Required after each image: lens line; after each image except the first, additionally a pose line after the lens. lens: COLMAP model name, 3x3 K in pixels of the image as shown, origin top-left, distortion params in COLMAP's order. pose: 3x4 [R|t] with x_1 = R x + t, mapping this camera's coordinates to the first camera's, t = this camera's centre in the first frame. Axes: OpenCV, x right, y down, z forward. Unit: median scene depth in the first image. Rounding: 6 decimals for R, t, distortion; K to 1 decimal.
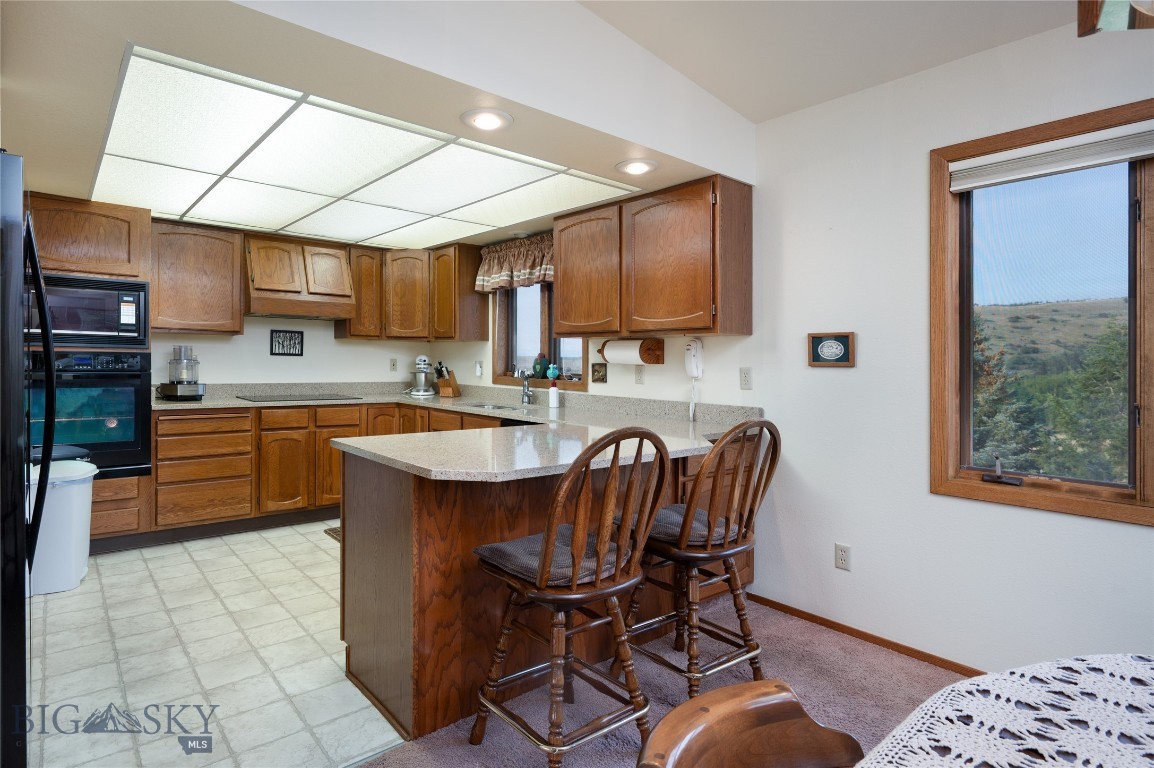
lens RADIAL K [[600.0, 0, 539.4], [0, 600.0, 360.0], [0, 0, 1]] dist [-0.001210, -0.000157]
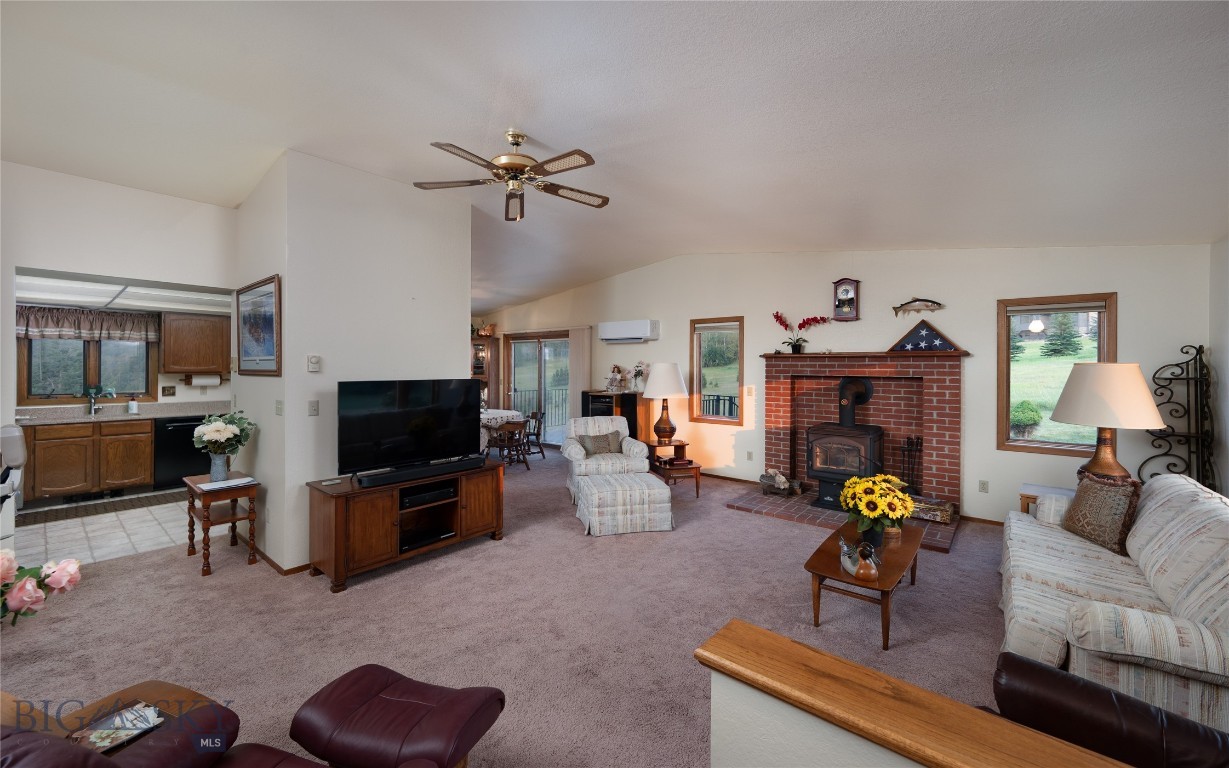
lens RADIAL K [[481.4, 0, 612.3], [0, 481.4, 365.0], [0, 0, 1]] dist [-0.000583, -0.000275]
pose [[-0.188045, -0.009163, 0.982118, -1.813910], [-0.006195, 0.999948, 0.008143, -0.090556], [-0.982141, -0.004553, -0.188091, -0.123212]]
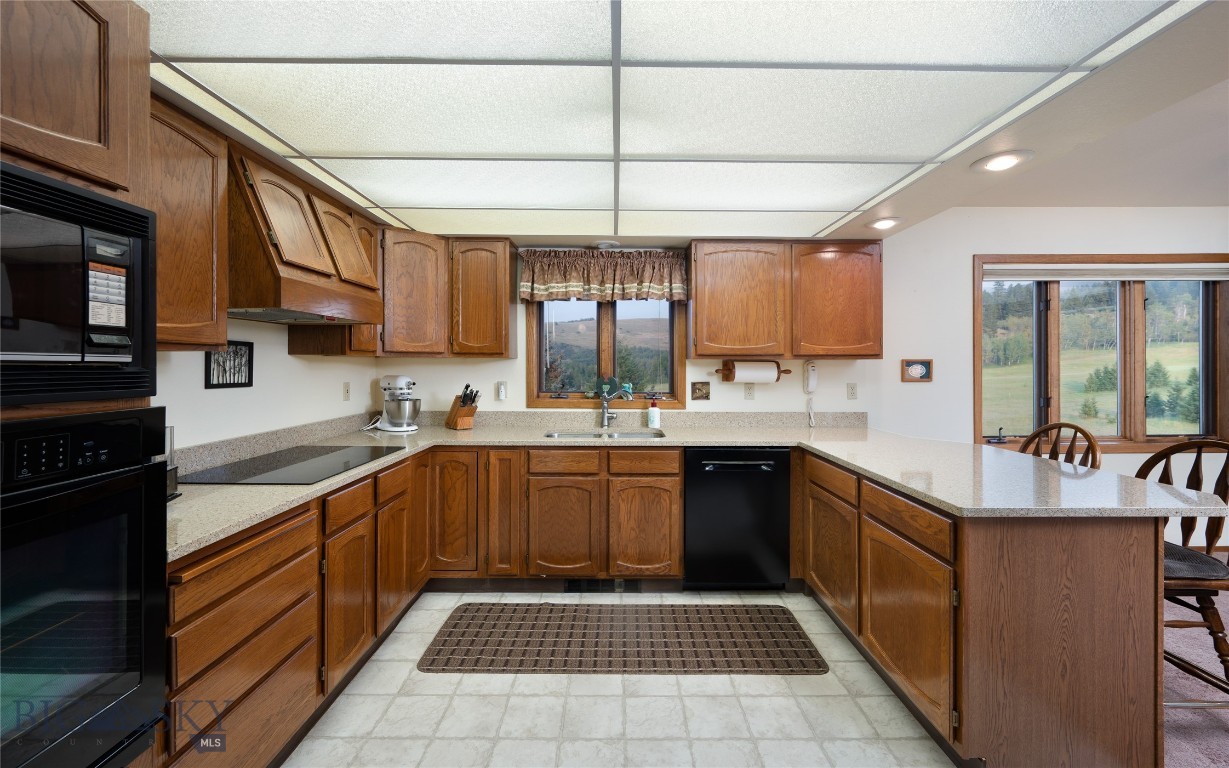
lens RADIAL K [[486.5, 0, 616.9], [0, 486.5, 360.6], [0, 0, 1]] dist [0.001187, 0.000053]
pose [[0.630645, -0.008495, 0.776025, -0.713484], [0.007747, 0.999959, 0.004651, -0.040502], [-0.776033, 0.003079, 0.630685, 0.607384]]
